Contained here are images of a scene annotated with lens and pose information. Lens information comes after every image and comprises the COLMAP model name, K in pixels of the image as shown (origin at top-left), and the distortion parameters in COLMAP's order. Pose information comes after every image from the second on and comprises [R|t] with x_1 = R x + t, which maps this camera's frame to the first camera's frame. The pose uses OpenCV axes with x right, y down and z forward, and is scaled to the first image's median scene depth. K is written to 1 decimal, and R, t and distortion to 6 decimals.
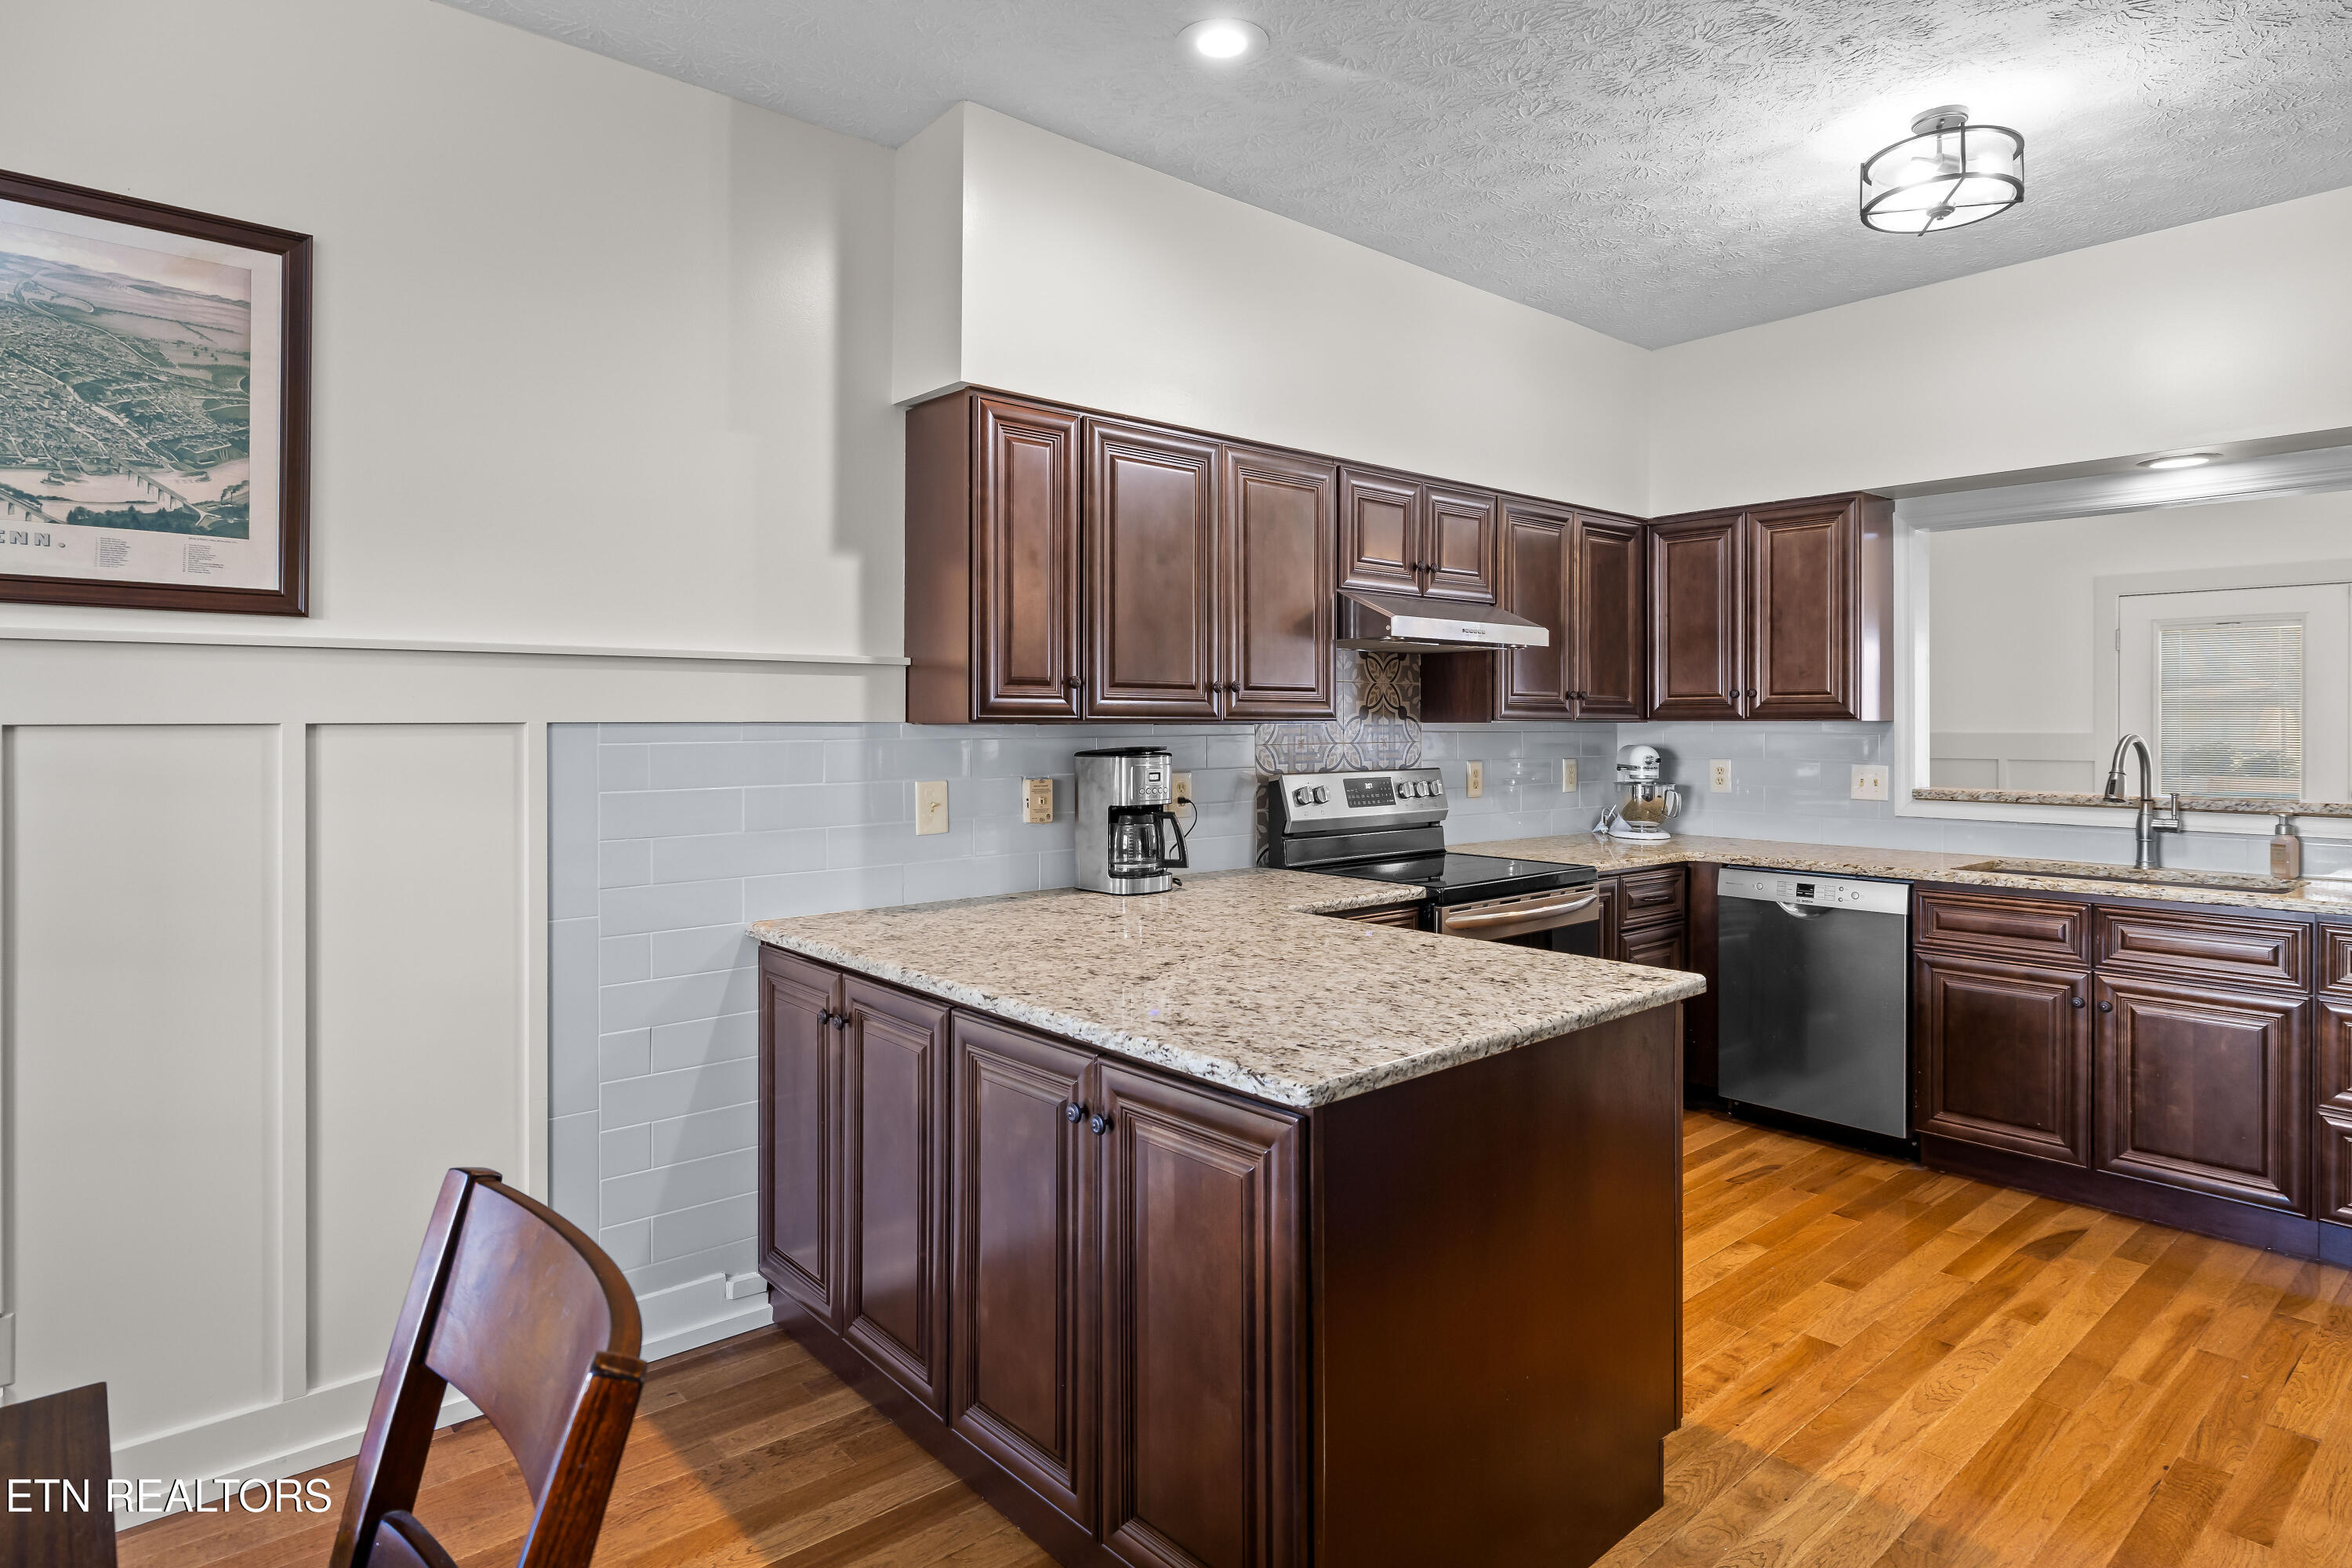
lens RADIAL K [[1280.7, 0, 1175.0], [0, 1280.7, 744.8], [0, 0, 1]] dist [-0.001013, 0.001348]
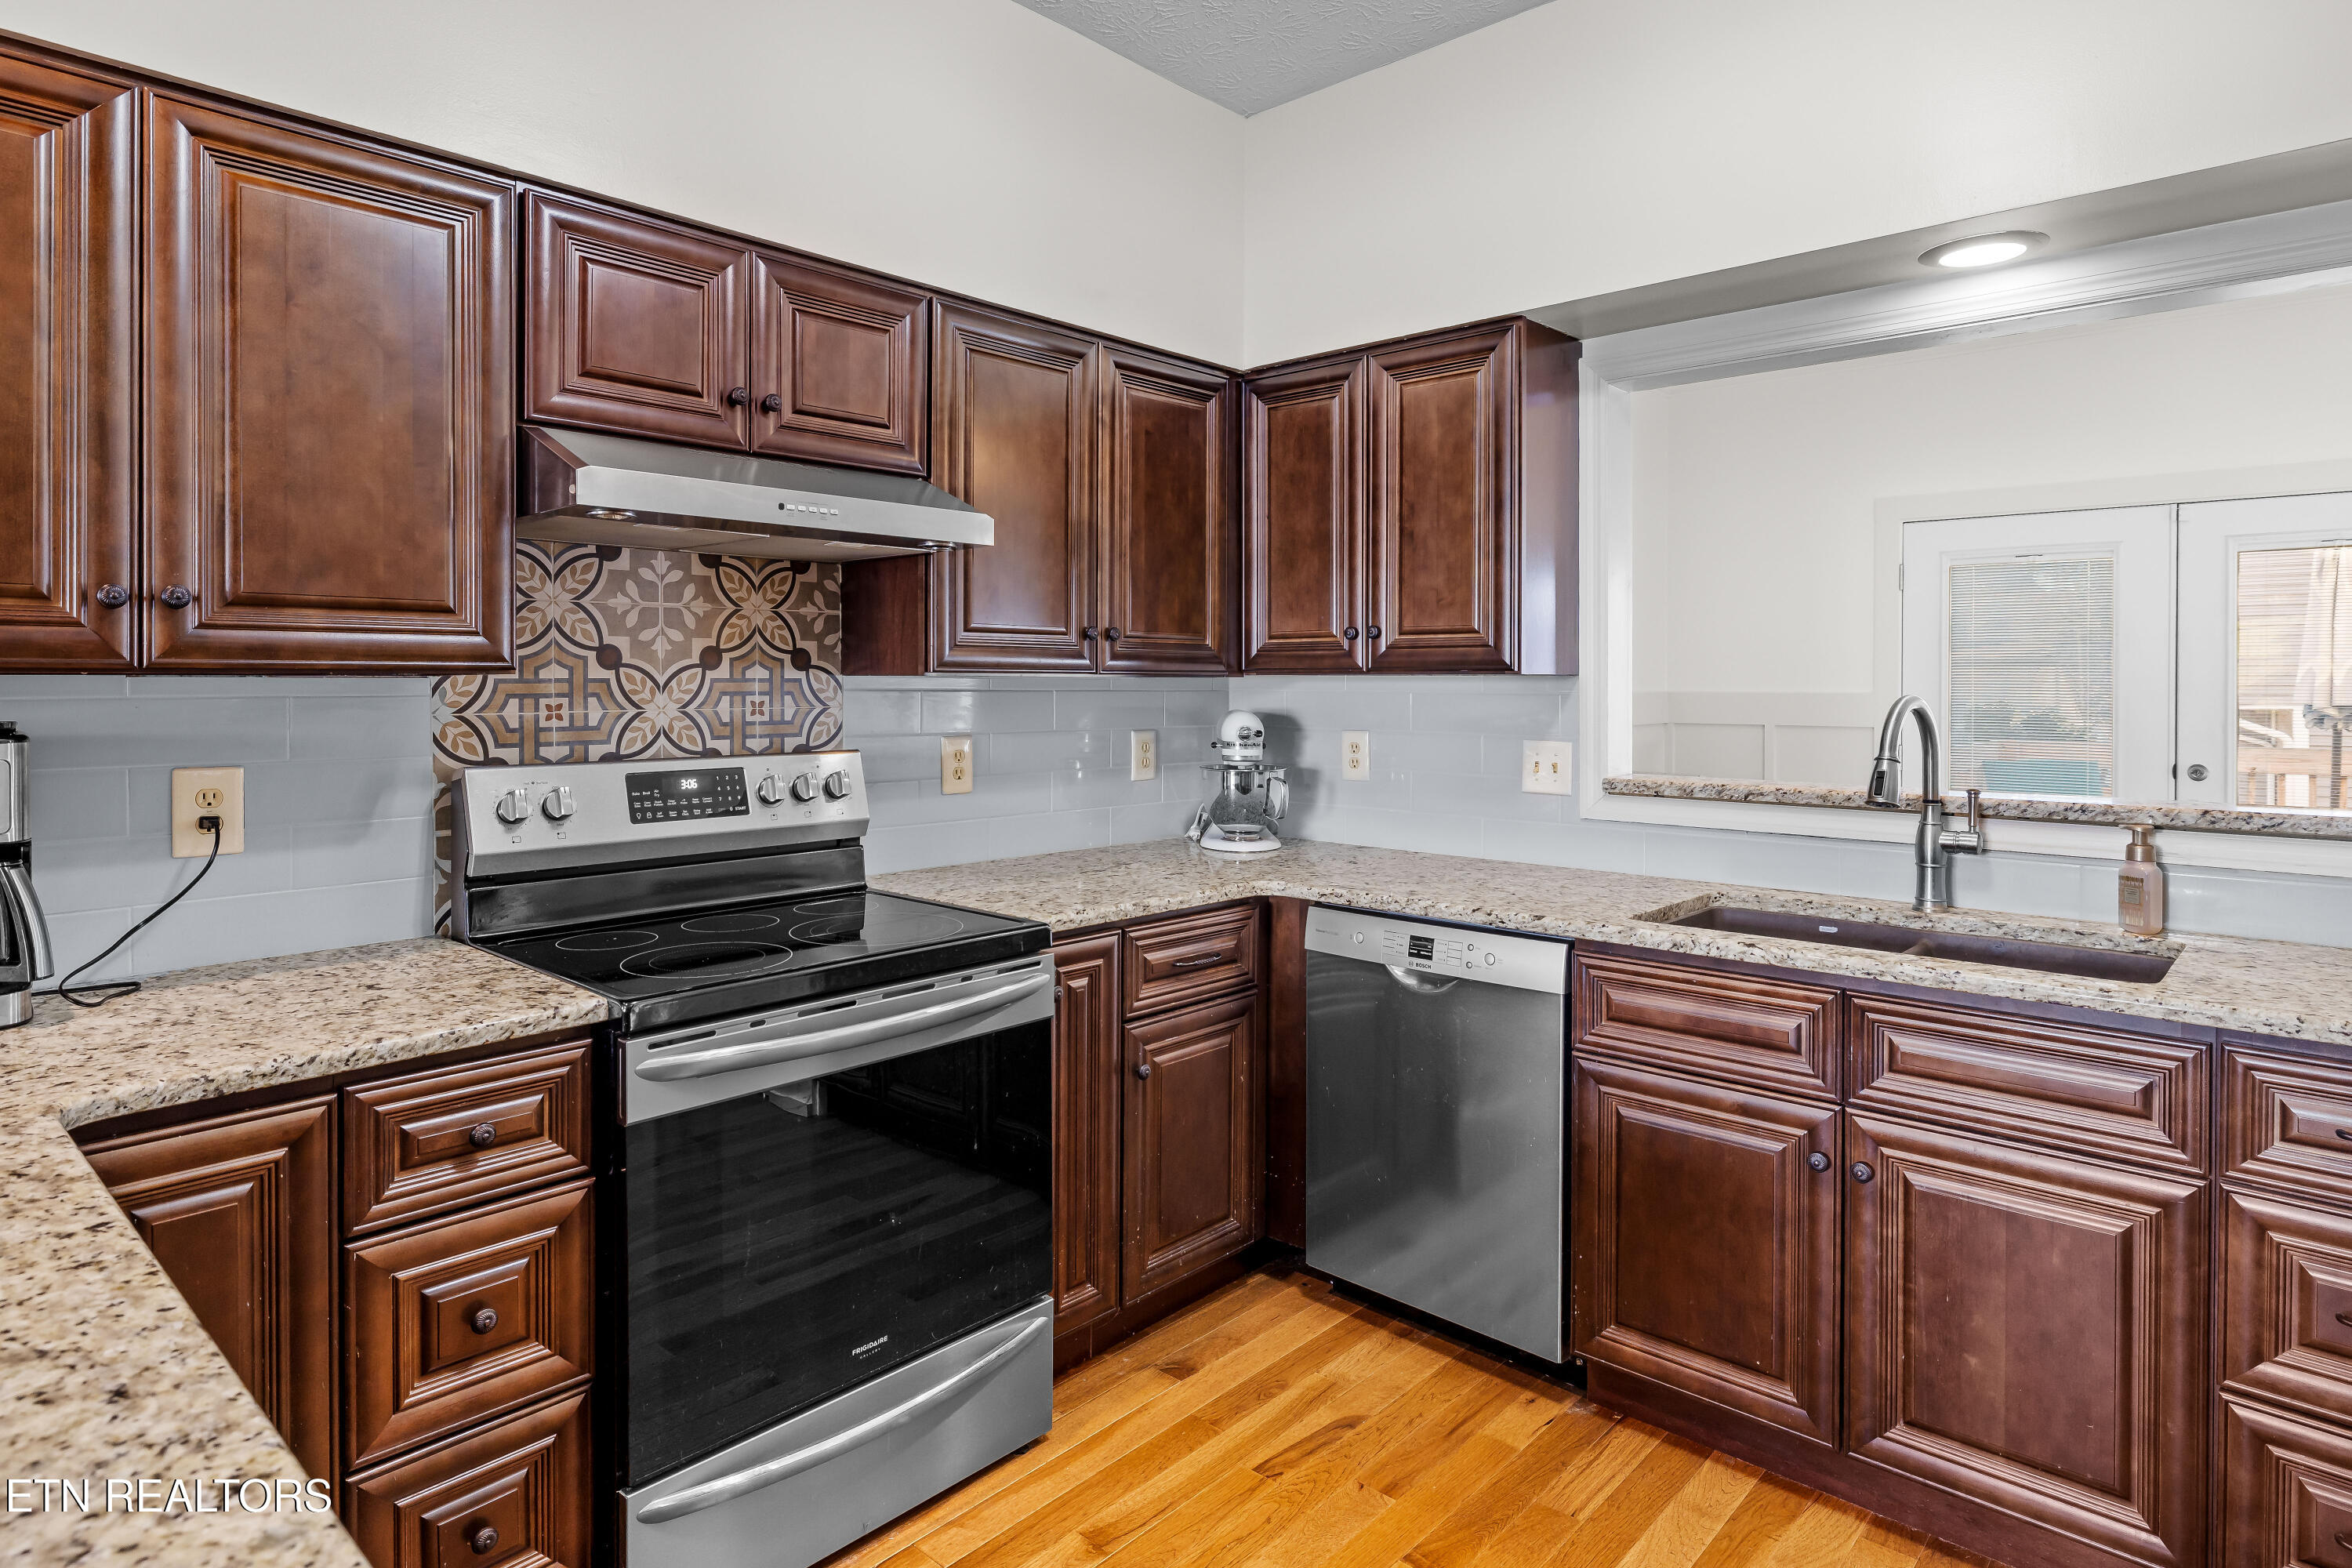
lens RADIAL K [[1285.9, 0, 1179.4], [0, 1285.9, 716.0], [0, 0, 1]] dist [0.000120, 0.000289]
pose [[0.993058, -0.001739, 0.117612, 0.321481], [0.000699, 0.999960, 0.008886, -0.003921], [-0.117623, -0.008742, 0.993020, 0.421591]]
